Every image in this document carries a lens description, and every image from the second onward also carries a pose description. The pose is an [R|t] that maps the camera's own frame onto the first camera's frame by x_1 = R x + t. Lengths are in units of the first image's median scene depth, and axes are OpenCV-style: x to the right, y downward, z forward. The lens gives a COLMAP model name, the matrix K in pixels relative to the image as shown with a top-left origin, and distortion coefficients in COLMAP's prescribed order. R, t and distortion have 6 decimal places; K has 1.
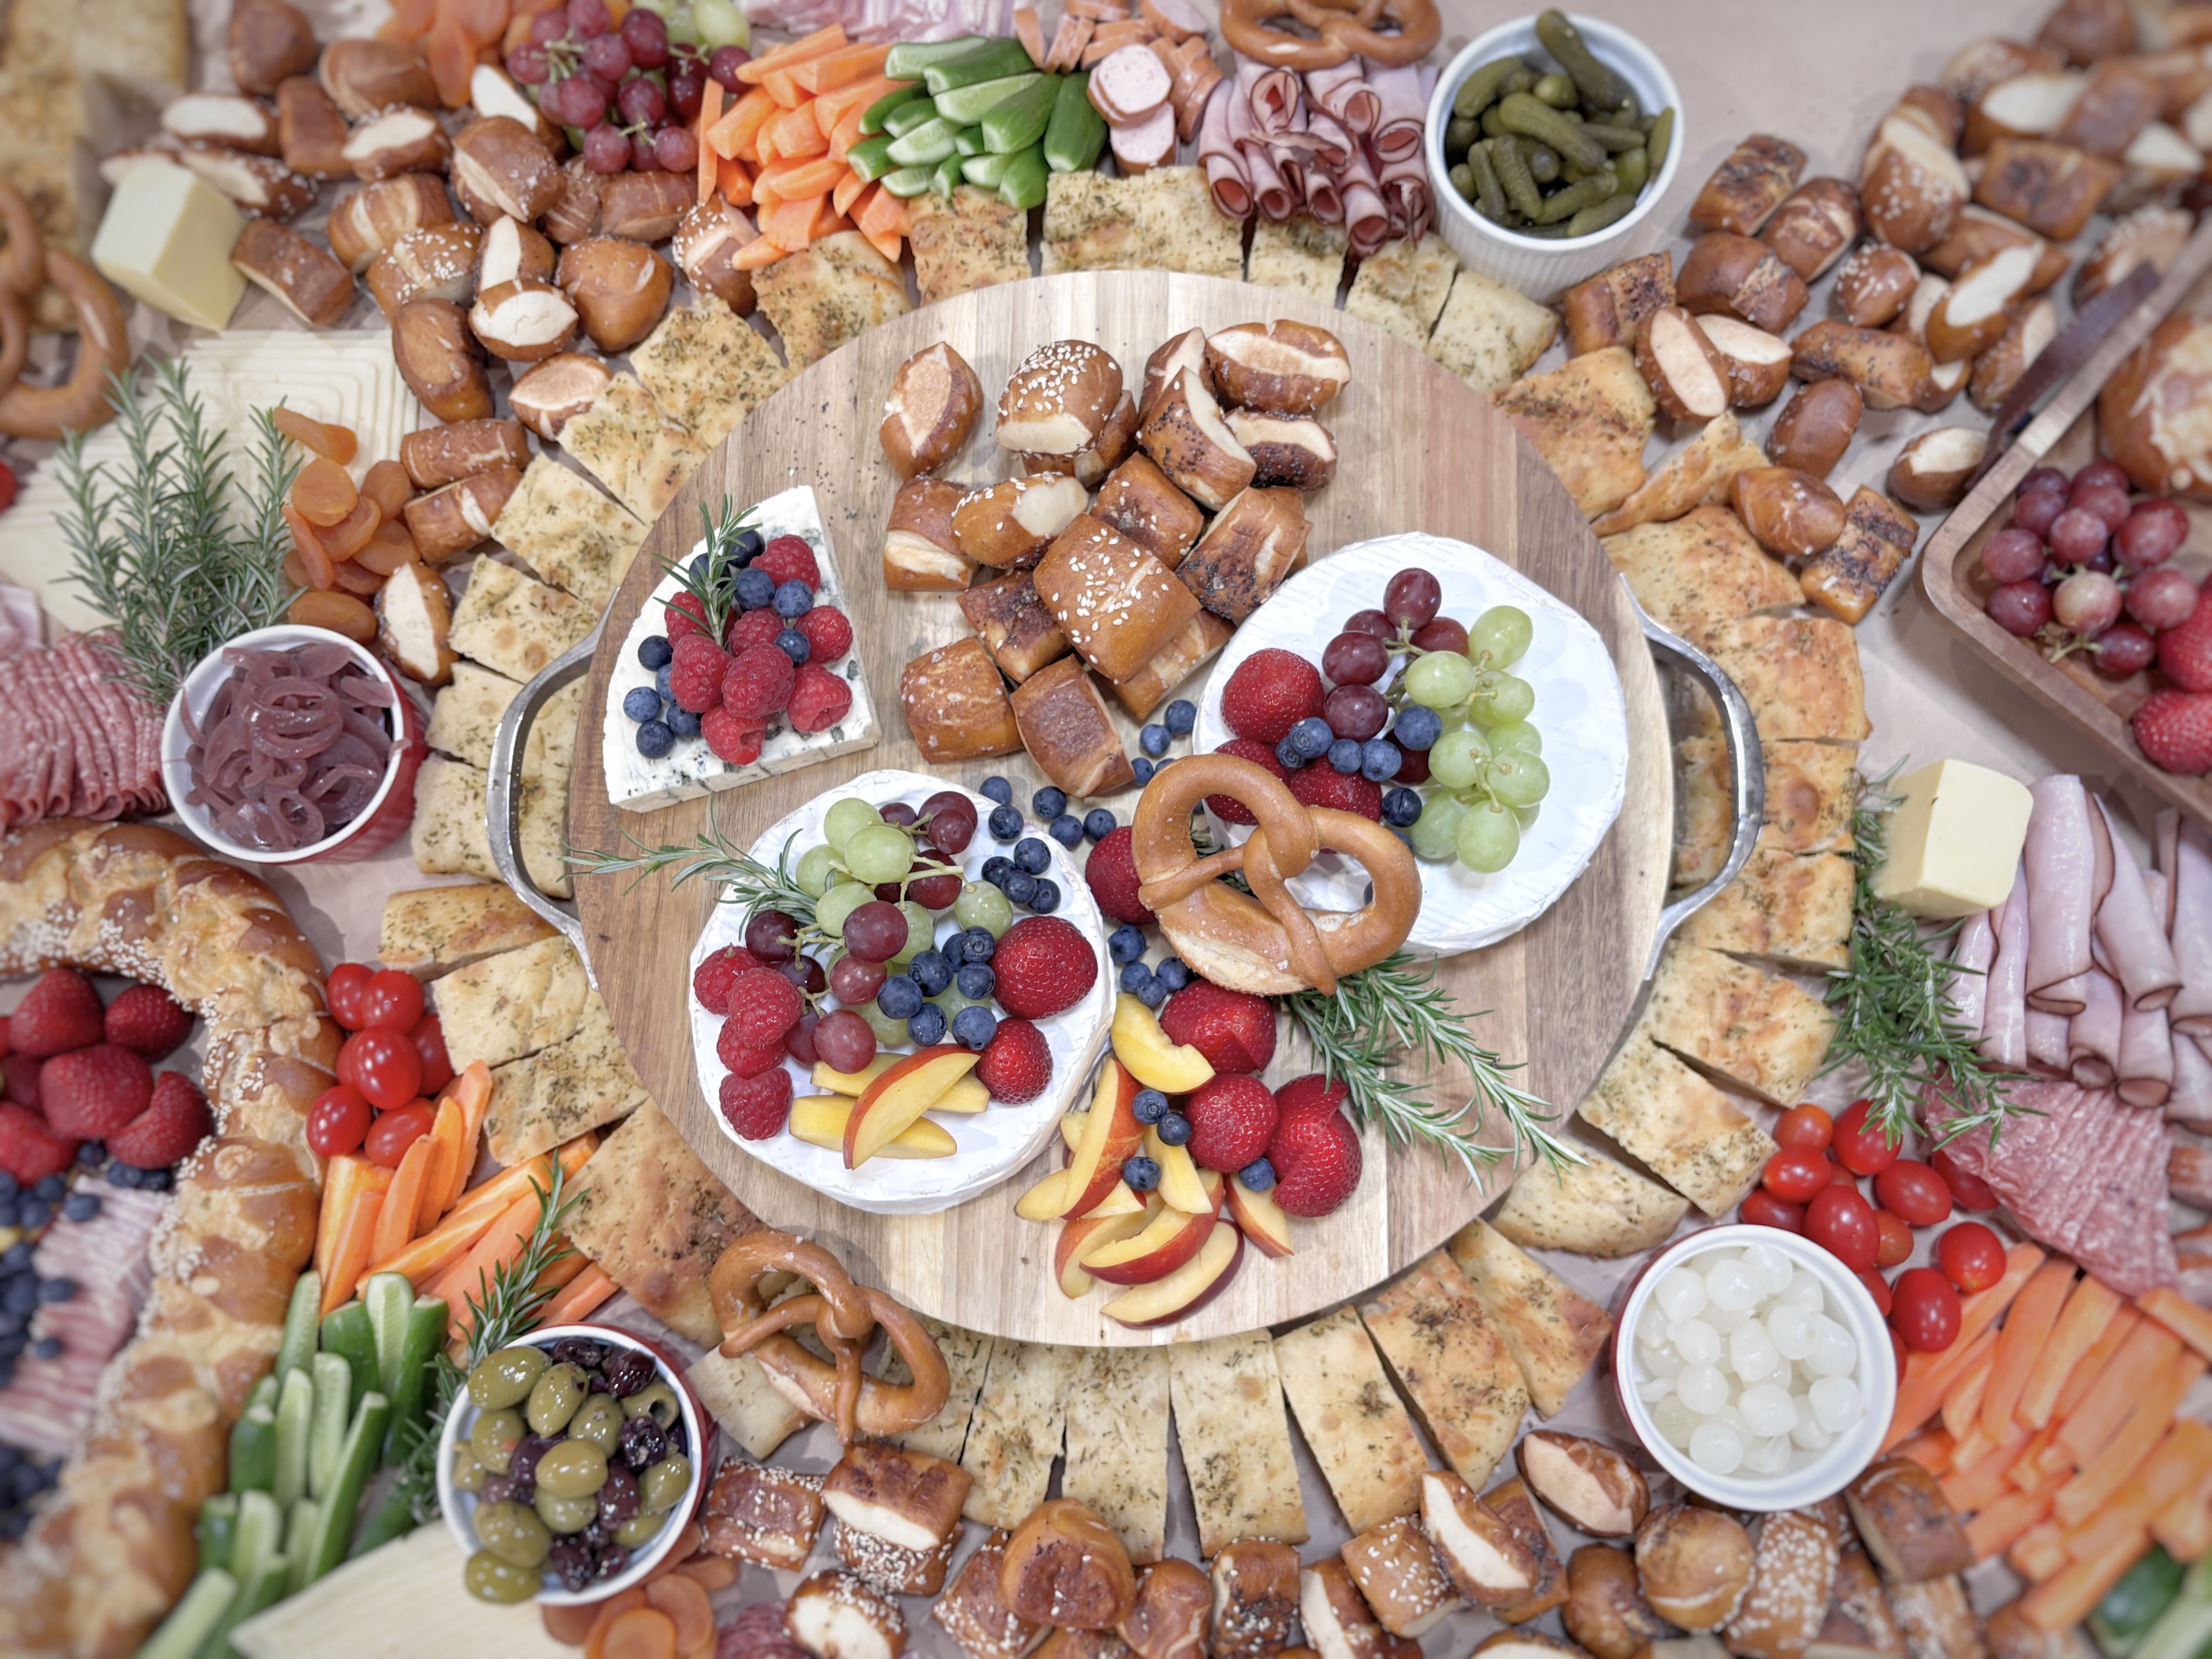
lens RADIAL K [[1708.0, 0, 1106.0], [0, 1708.0, 829.5], [0, 0, 1]] dist [0.005183, -0.001276]
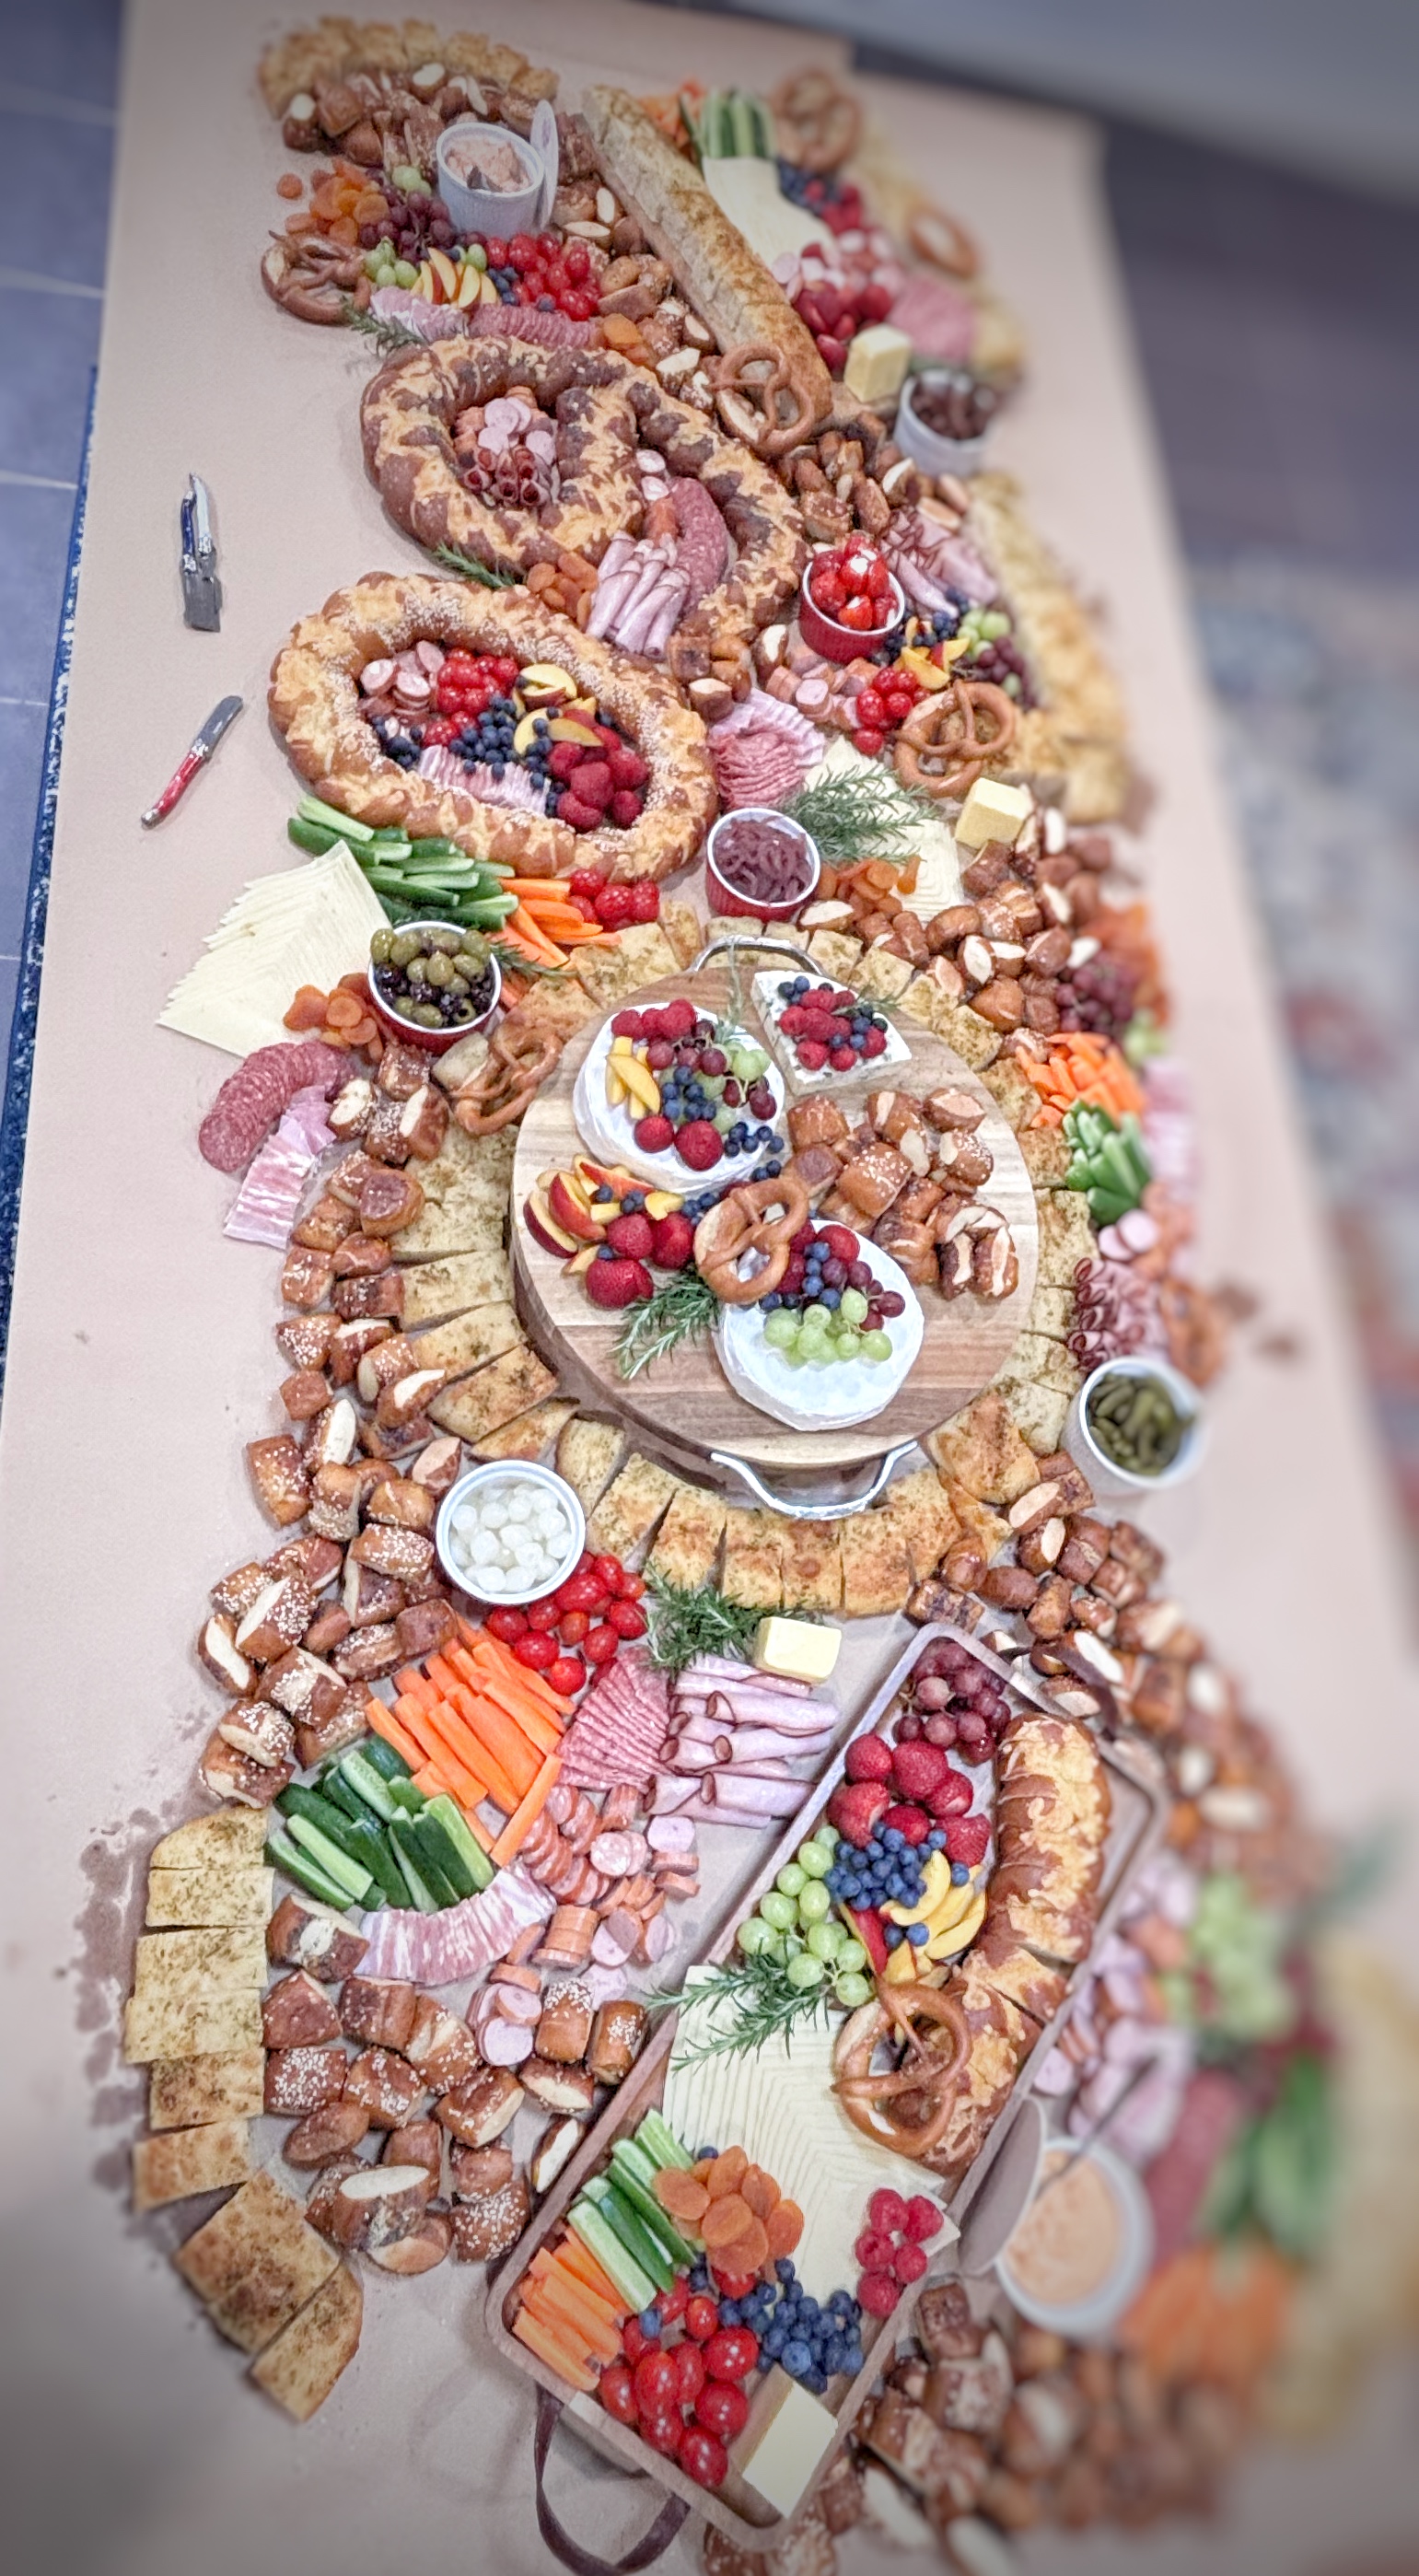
lens RADIAL K [[1431.0, 0, 801.2], [0, 1431.0, 1287.4], [0, 0, 1]] dist [0.053687, -0.081060]
pose [[0.097456, 0.953360, -0.285670, 0.569424], [-0.991674, 0.068746, -0.108885, 0.141372], [-0.084168, 0.293903, 0.952122, -0.570091]]
